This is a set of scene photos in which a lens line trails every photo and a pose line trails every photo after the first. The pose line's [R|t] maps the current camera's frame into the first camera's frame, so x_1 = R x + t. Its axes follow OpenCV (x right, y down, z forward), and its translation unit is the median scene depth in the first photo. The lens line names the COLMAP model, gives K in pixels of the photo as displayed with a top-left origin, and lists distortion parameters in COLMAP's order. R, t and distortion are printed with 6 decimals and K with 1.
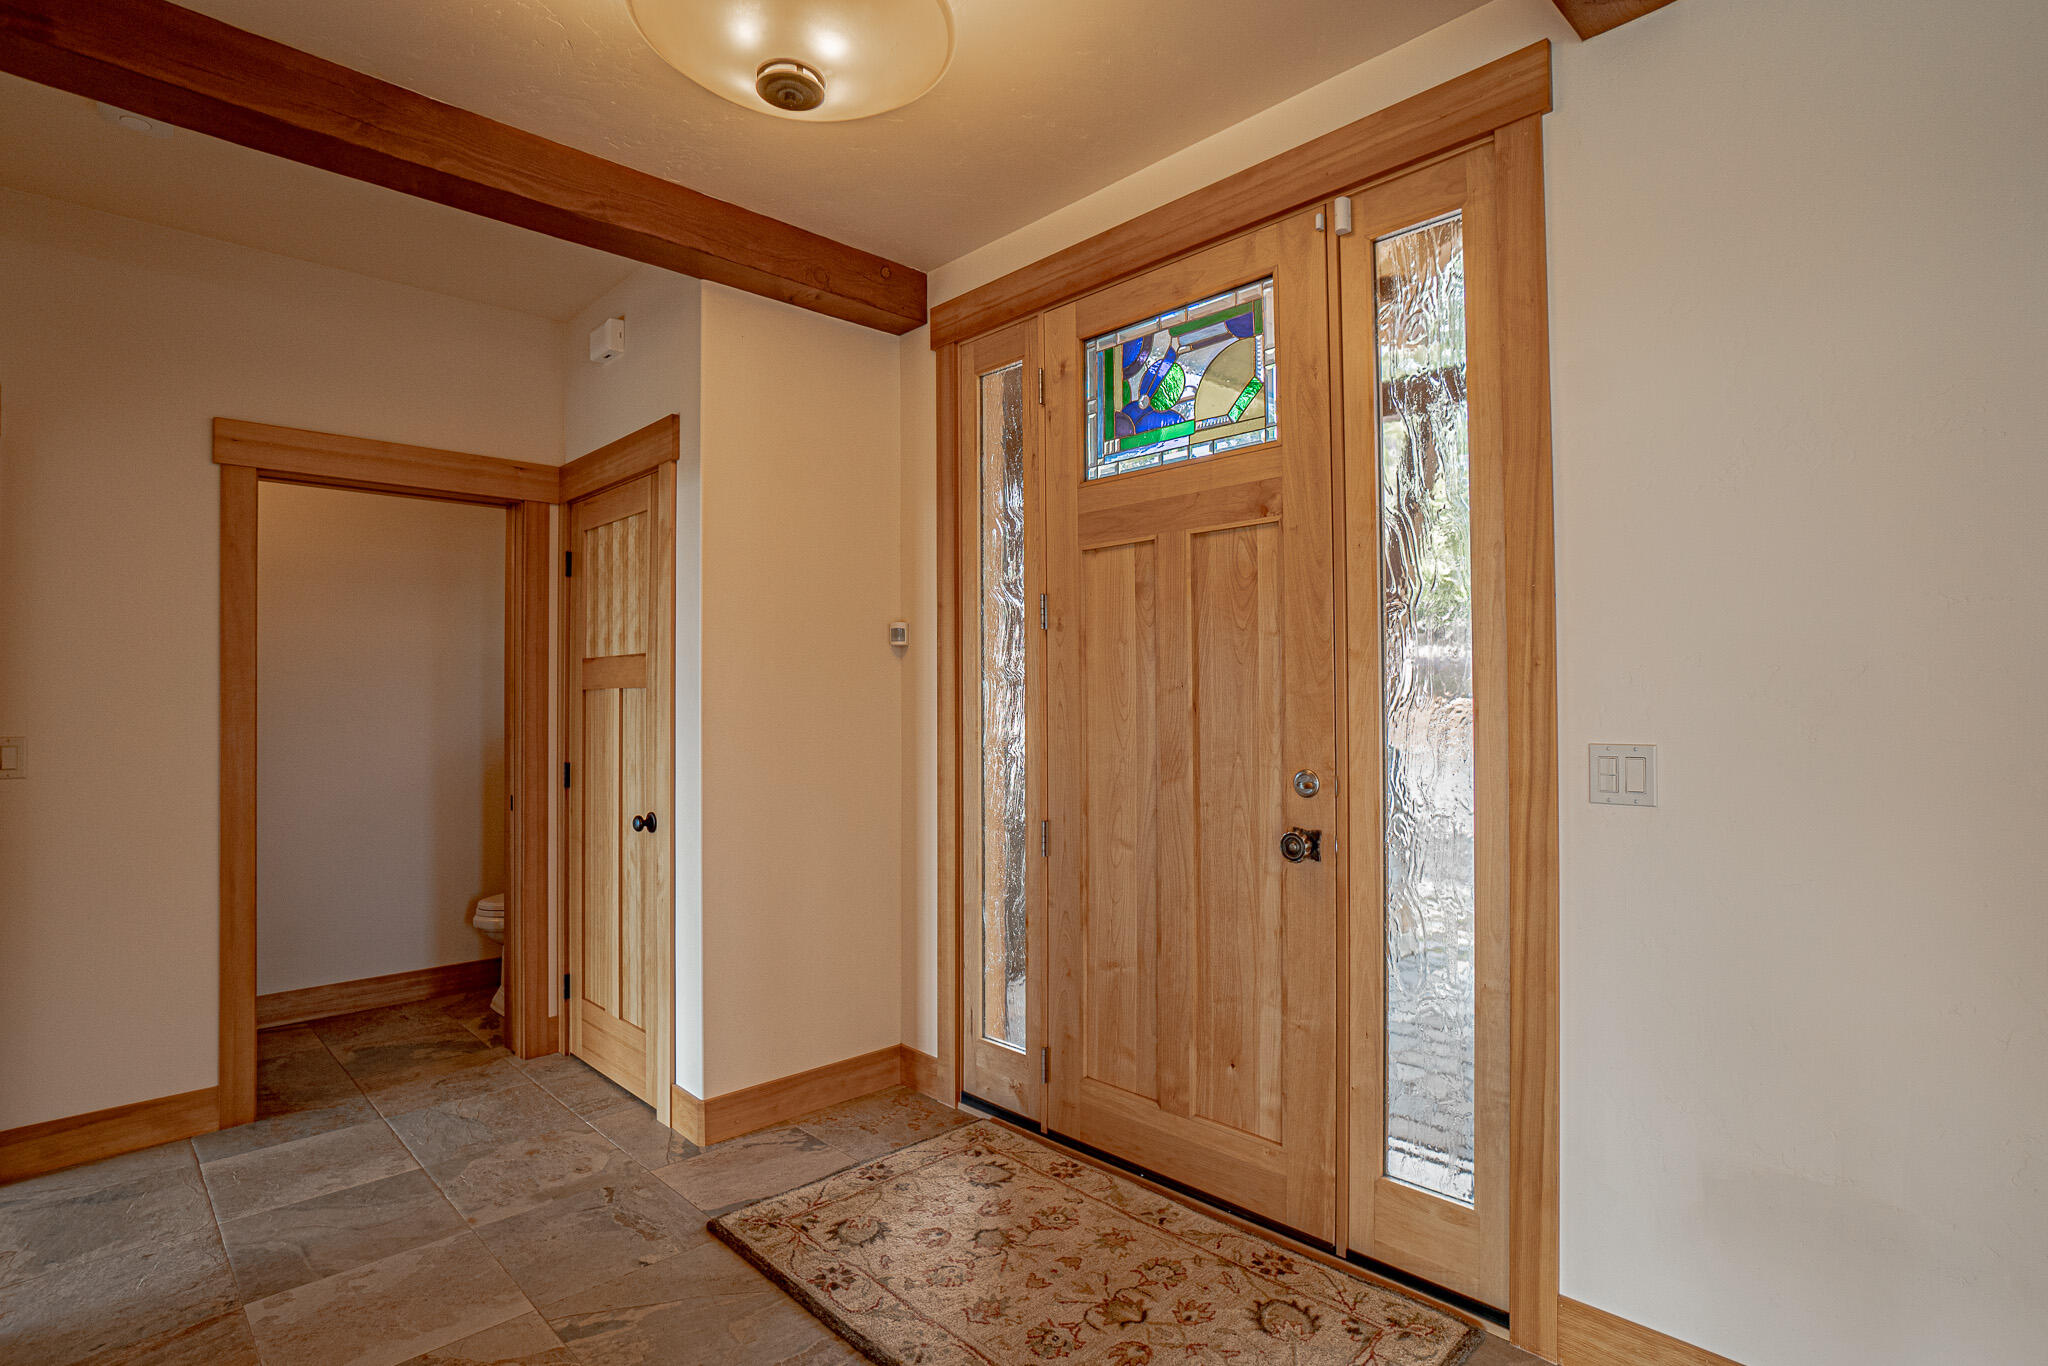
lens RADIAL K [[1052.8, 0, 1024.0], [0, 1052.8, 683.0], [0, 0, 1]] dist [0.000380, 0.000098]
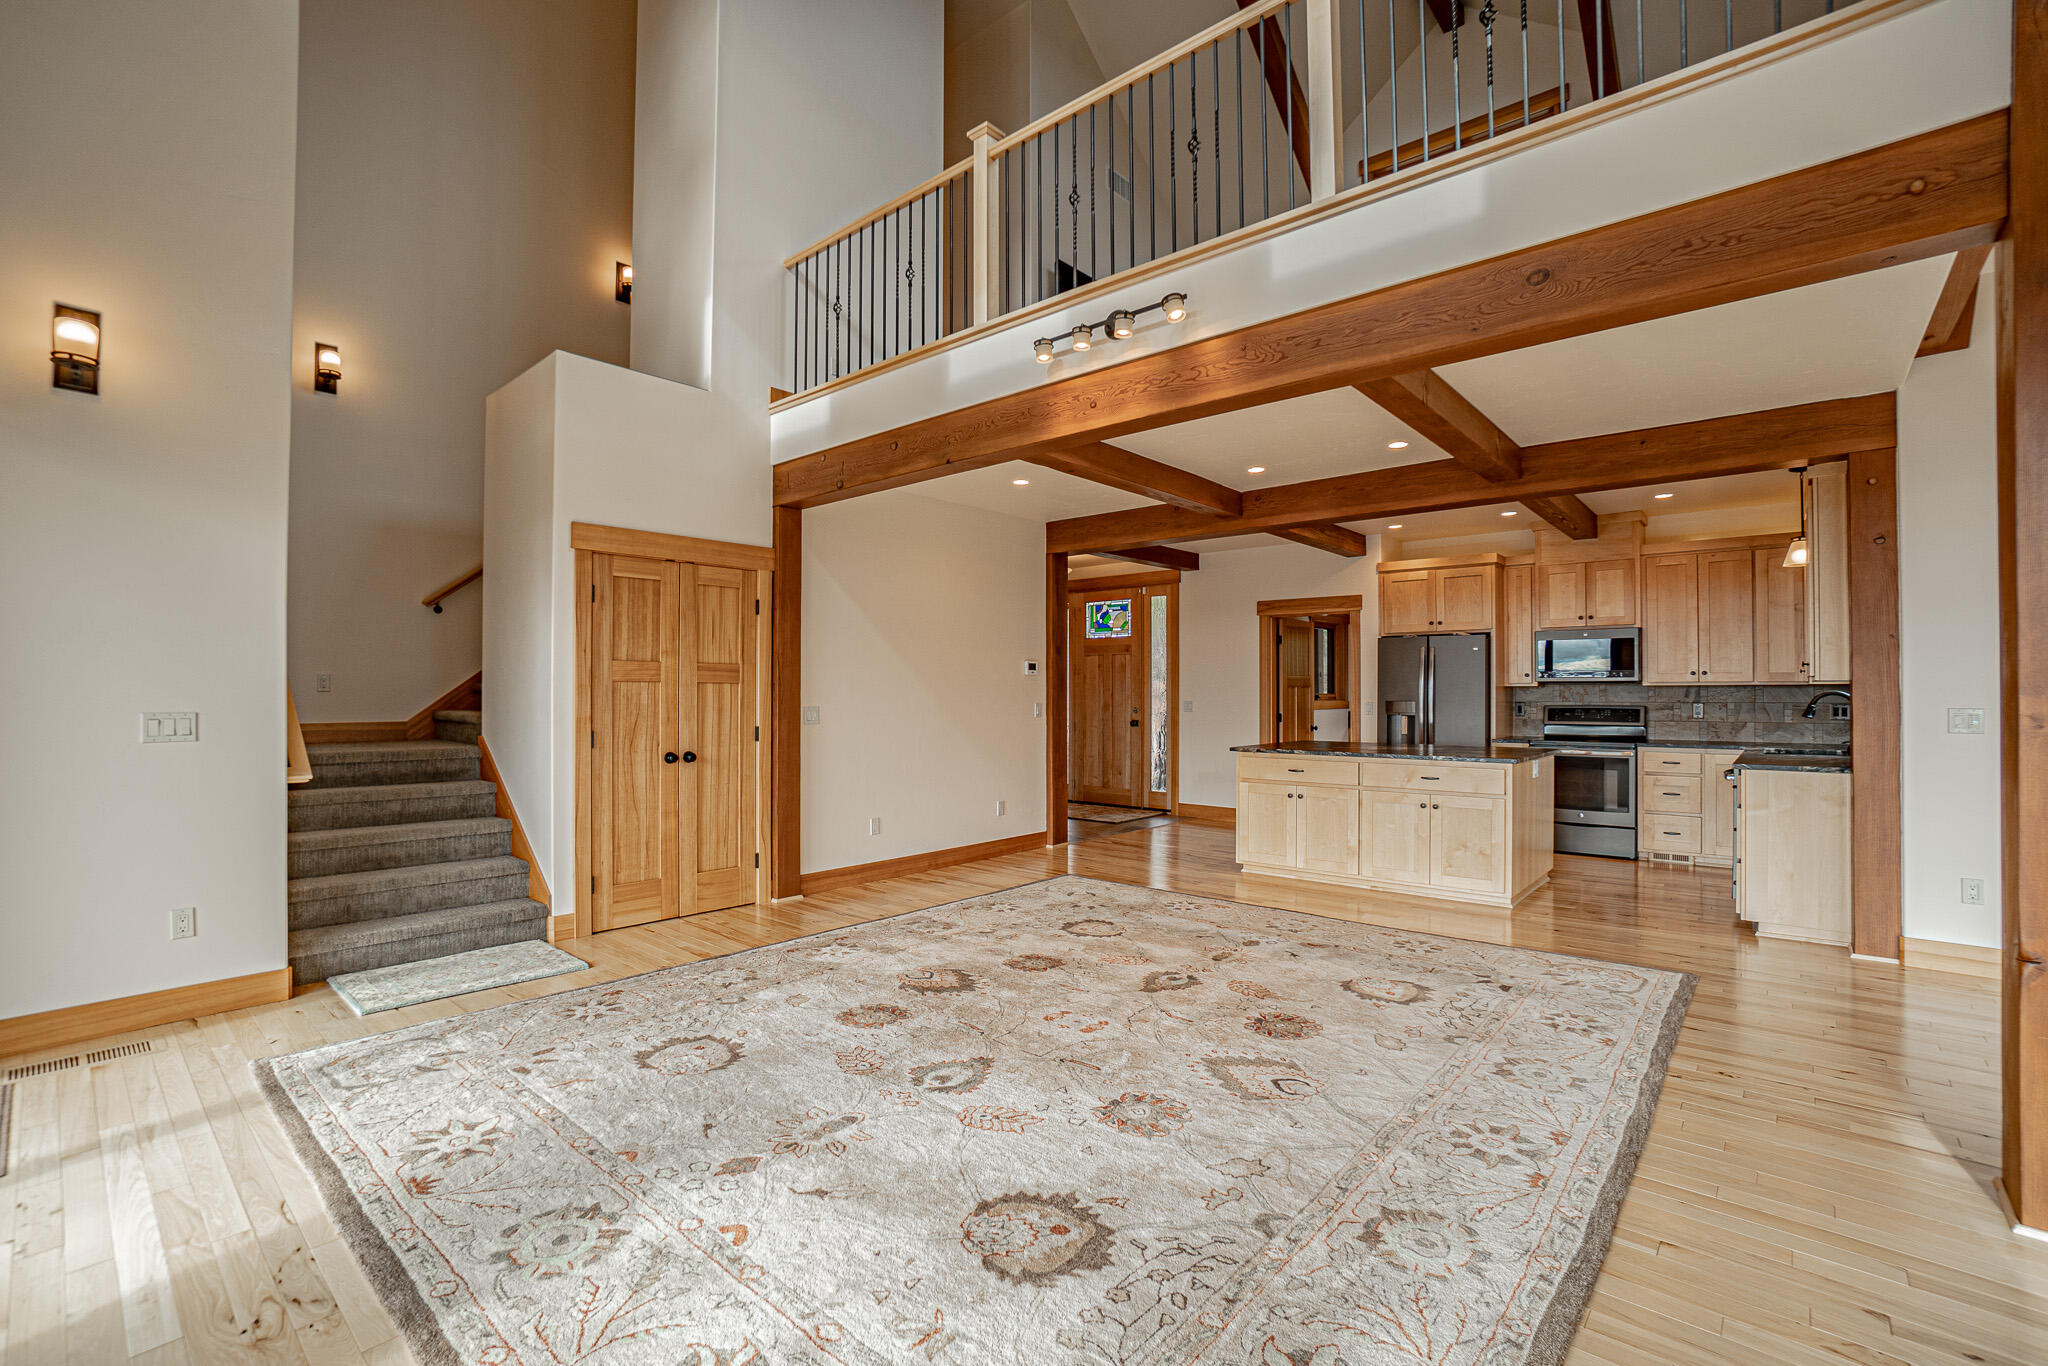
lens RADIAL K [[890.5, 0, 1066.3], [0, 890.5, 688.9], [0, 0, 1]] dist [0.000077, 0.000025]
pose [[0.993933, 0.005032, 0.109875, -0.399991], [-0.006456, 0.999900, 0.012612, -0.040355], [-0.109801, -0.013245, 0.993865, -2.444353]]
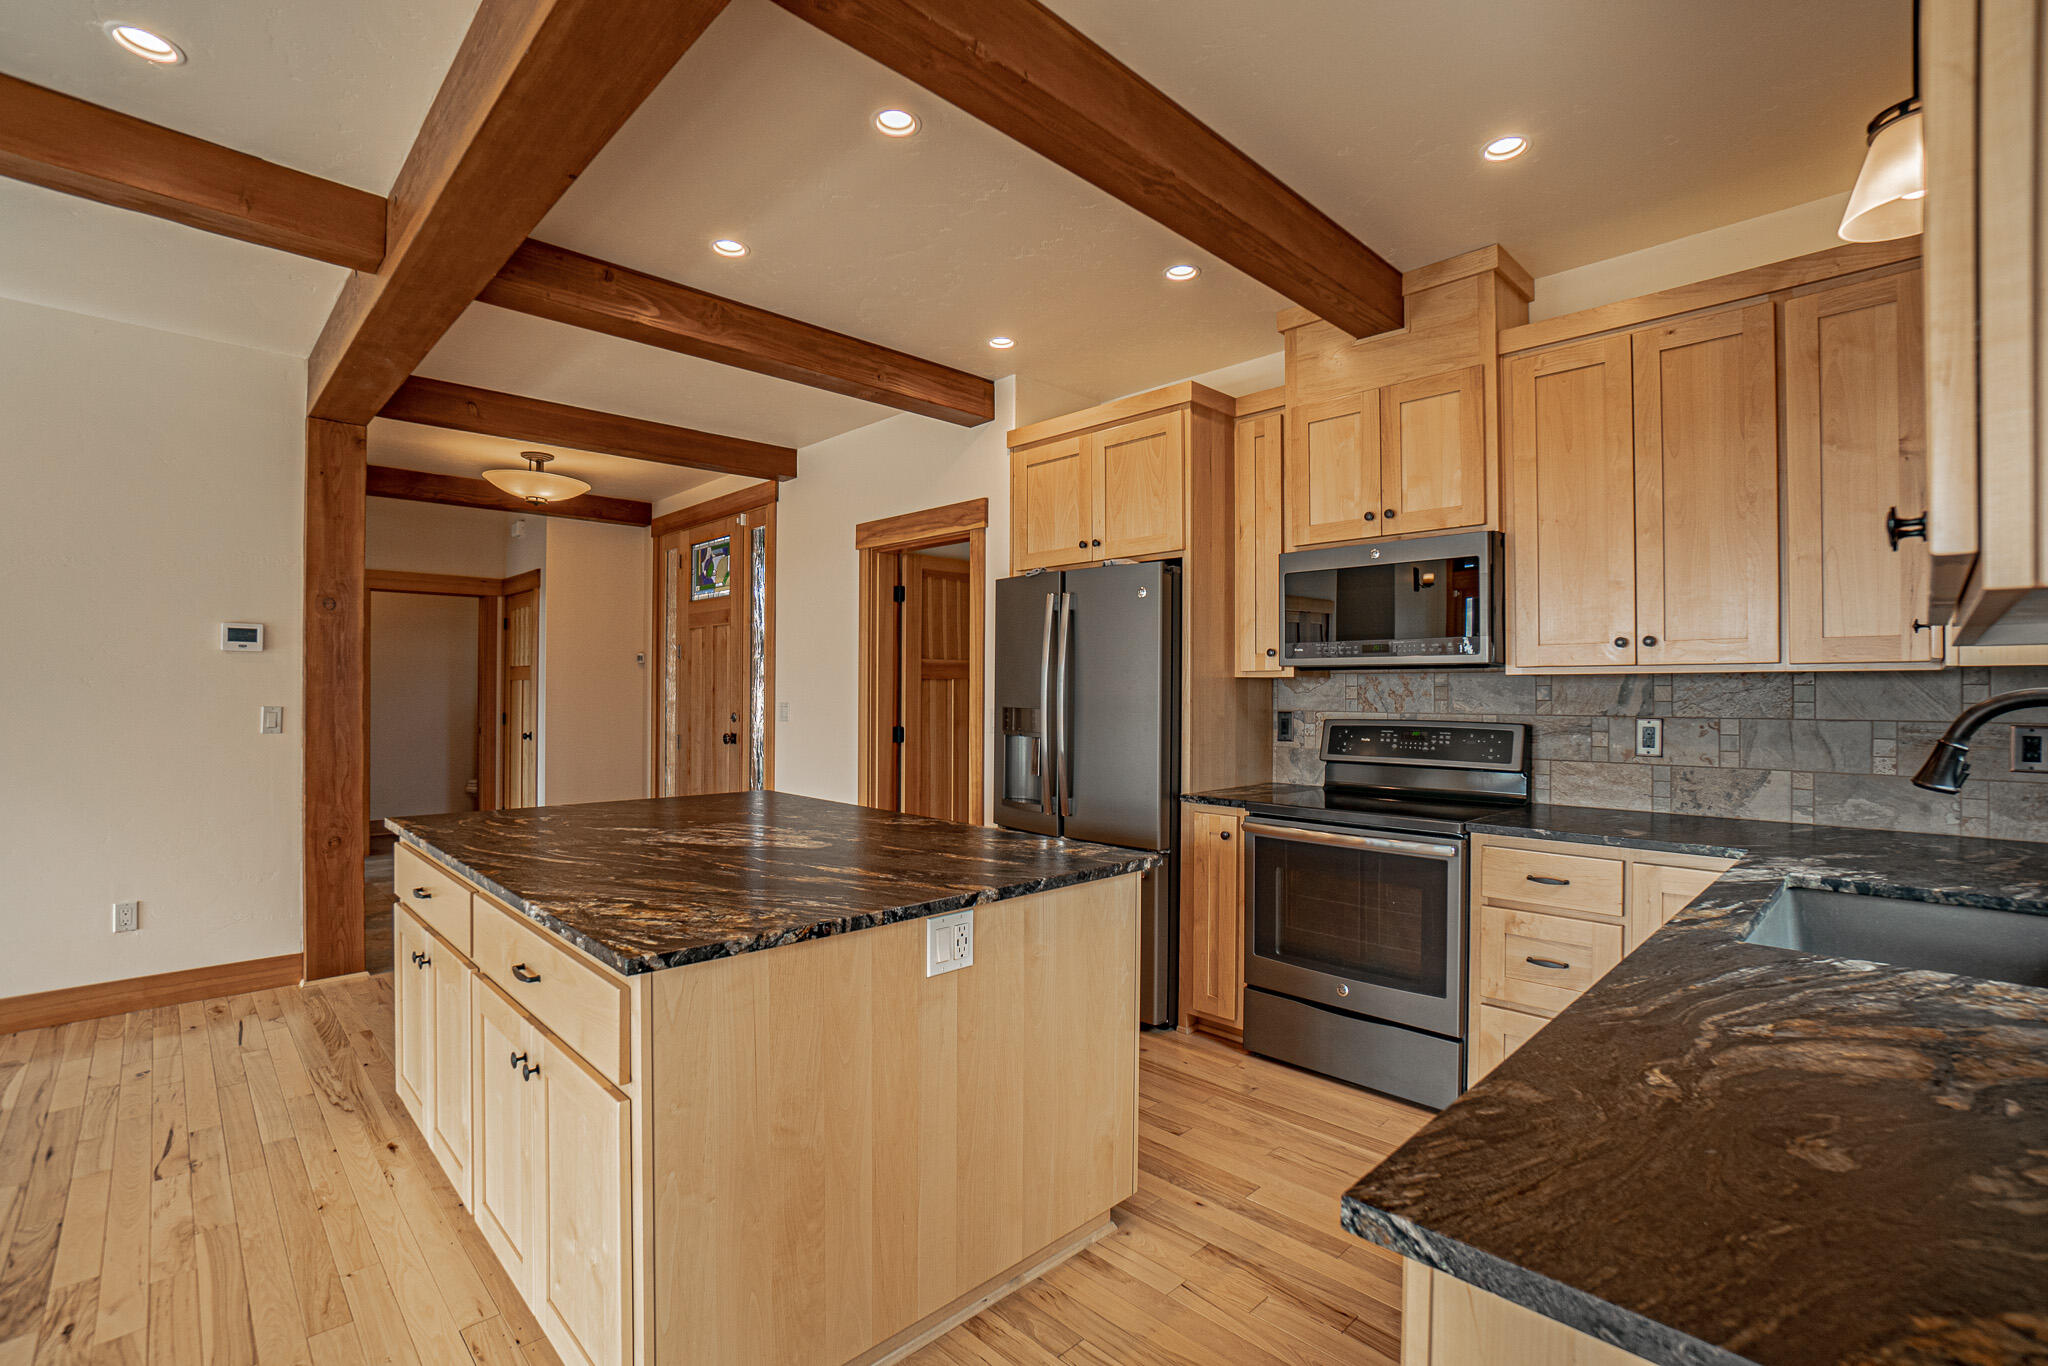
lens RADIAL K [[922.5, 0, 997.3], [0, 922.5, 682.3], [0, 0, 1]] dist [-0.025769, 0.000610]
pose [[0.999894, 0.008978, -0.011500, 0.851648], [-0.008854, 0.999903, 0.010760, -0.026709], [0.011596, -0.010657, 0.999876, -1.249346]]
